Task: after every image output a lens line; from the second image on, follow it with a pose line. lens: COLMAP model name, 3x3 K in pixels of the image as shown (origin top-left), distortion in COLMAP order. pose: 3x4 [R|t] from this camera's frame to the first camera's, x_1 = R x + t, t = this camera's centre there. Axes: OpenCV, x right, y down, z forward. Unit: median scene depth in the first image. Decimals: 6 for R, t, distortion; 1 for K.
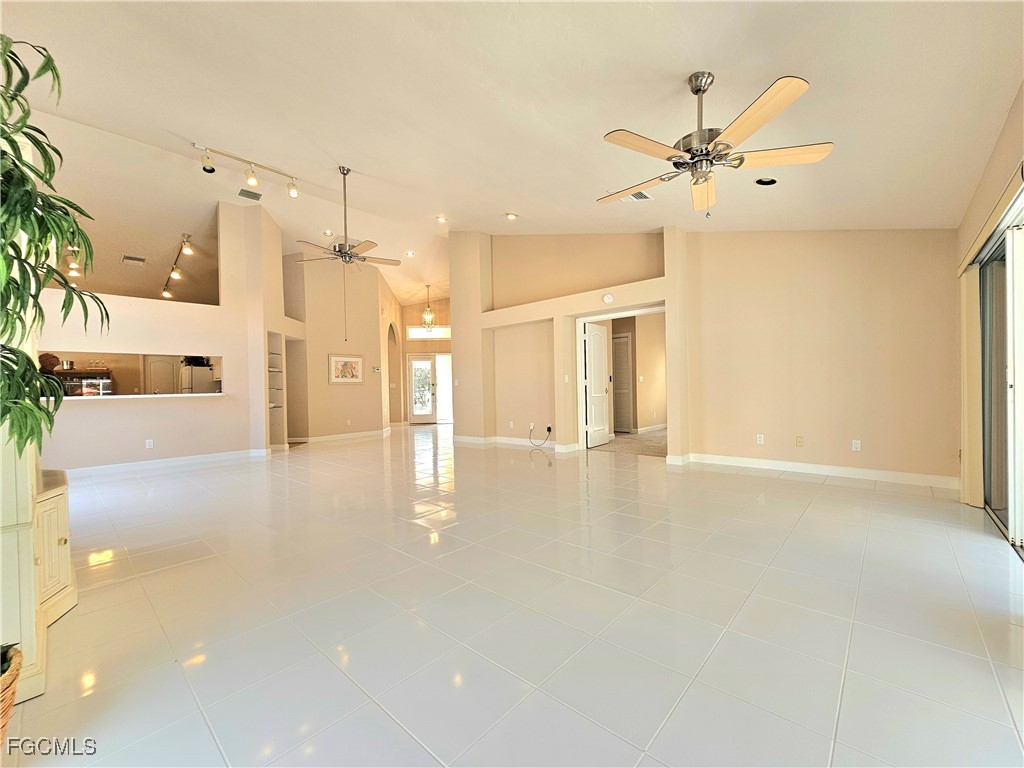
lens RADIAL K [[415.9, 0, 509.7], [0, 415.9, 389.6], [0, 0, 1]] dist [-0.003592, 0.001852]
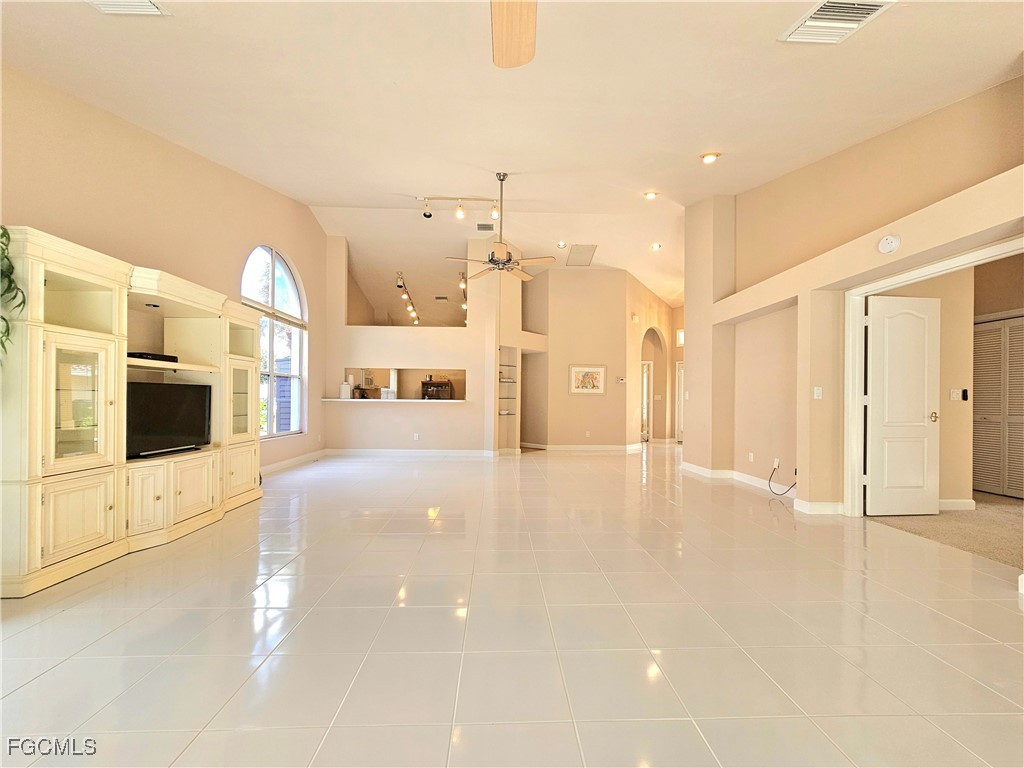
lens RADIAL K [[415.9, 0, 514.7], [0, 415.9, 400.1], [0, 0, 1]] dist [-0.003592, 0.001852]
pose [[0.701911, 0.029136, -0.711668, 0.214873], [-0.029573, 0.999494, 0.011751, -0.008279], [0.711650, 0.012798, 0.702418, 0.217200]]
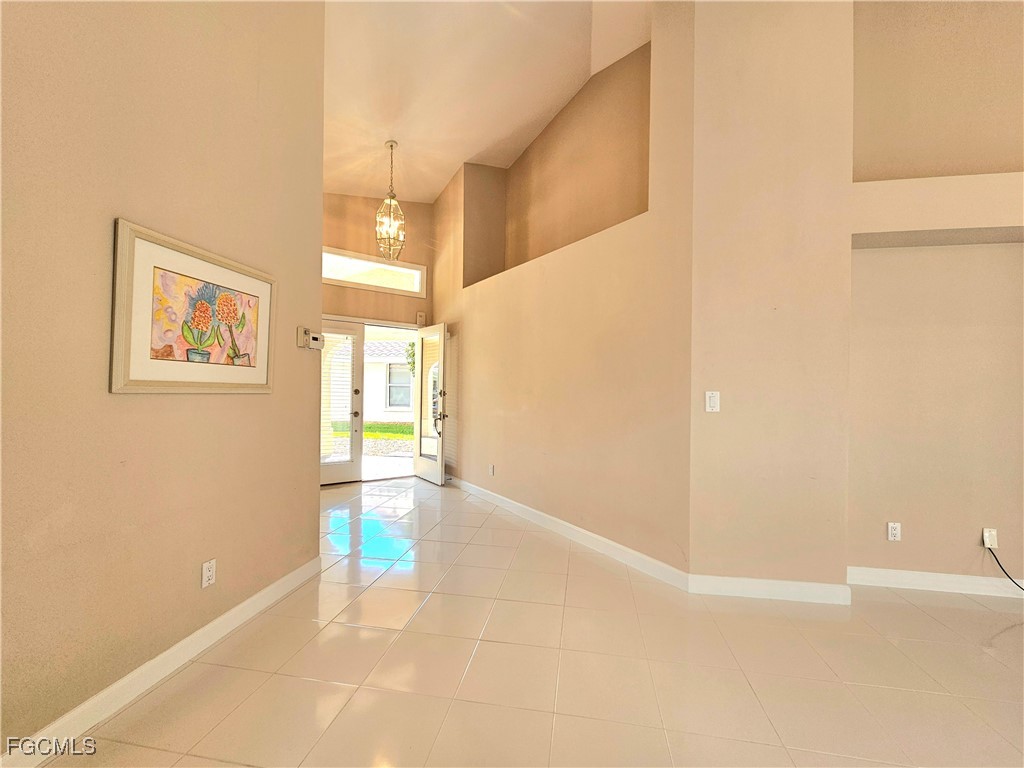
lens RADIAL K [[415.9, 0, 516.8], [0, 415.9, 383.6], [0, 0, 1]] dist [-0.003592, 0.001852]
pose [[0.846408, 0.038409, 0.531148, -0.425982], [-0.023943, 0.999132, -0.034097, -0.015699], [-0.531997, 0.016143, 0.846593, 0.847846]]
